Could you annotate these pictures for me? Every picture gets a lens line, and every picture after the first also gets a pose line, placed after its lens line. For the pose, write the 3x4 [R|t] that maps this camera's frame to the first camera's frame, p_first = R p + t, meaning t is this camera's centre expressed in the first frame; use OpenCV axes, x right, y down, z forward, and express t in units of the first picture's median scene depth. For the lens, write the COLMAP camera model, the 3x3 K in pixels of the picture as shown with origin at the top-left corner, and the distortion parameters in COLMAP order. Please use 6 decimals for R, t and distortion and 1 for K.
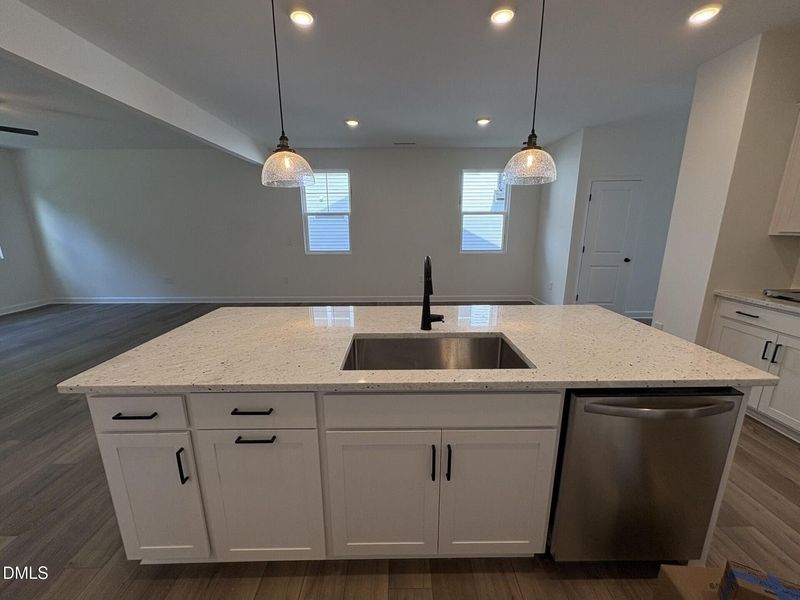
lens RADIAL K [[317.2, 0, 400.0], [0, 317.2, 300.0], [0, 0, 1]] dist [0.000466, 0.000263]
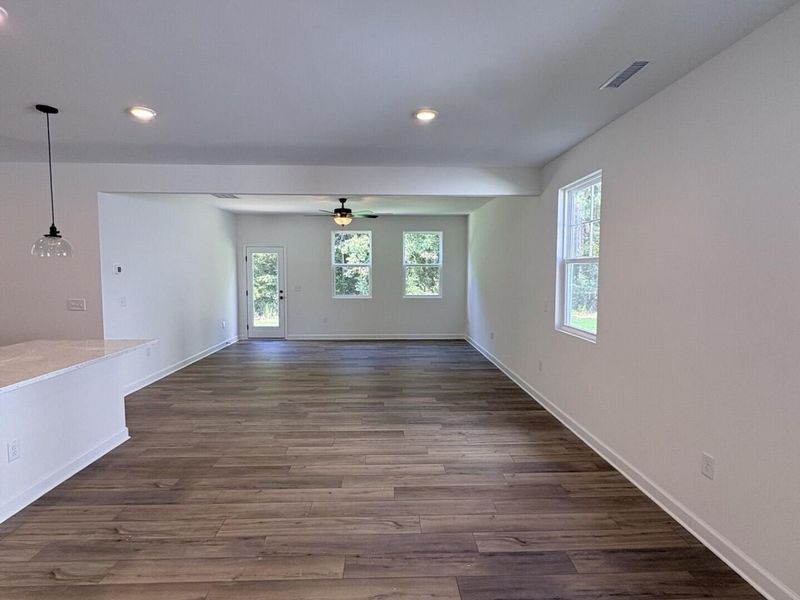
lens RADIAL K [[422.0, 0, 400.0], [0, 422.0, 300.0], [0, 0, 1]] dist [-0.000695, -0.000116]
pose [[0.025944, 0.075408, -0.996815, 0.459326], [-0.232577, 0.970243, 0.067345, -0.184047], [0.972232, 0.230090, 0.042710, 0.690431]]
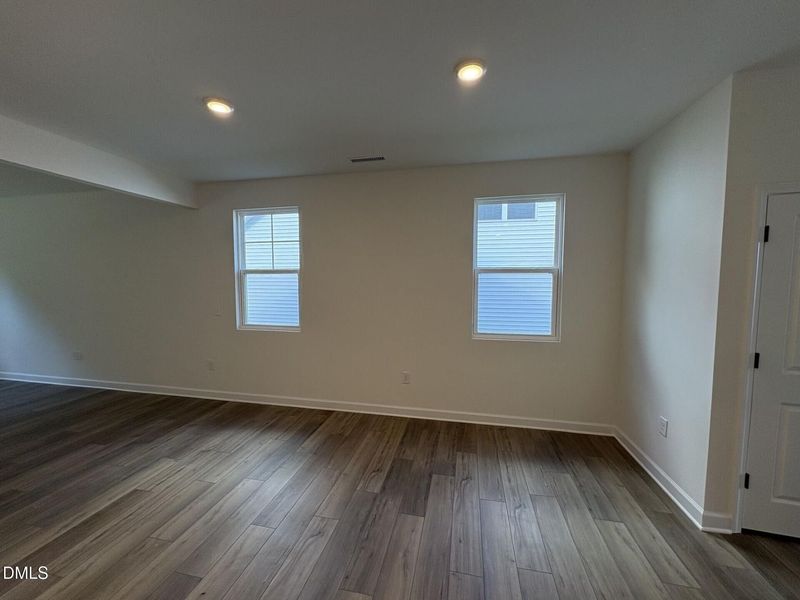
lens RADIAL K [[317.2, 0, 400.0], [0, 317.2, 300.0], [0, 0, 1]] dist [0.000466, 0.000263]
pose [[0.976743, 0.021850, -0.213297, 0.184280], [-0.057930, 0.984690, -0.164405, -0.116275], [0.206439, 0.172937, 0.963055, 0.416710]]
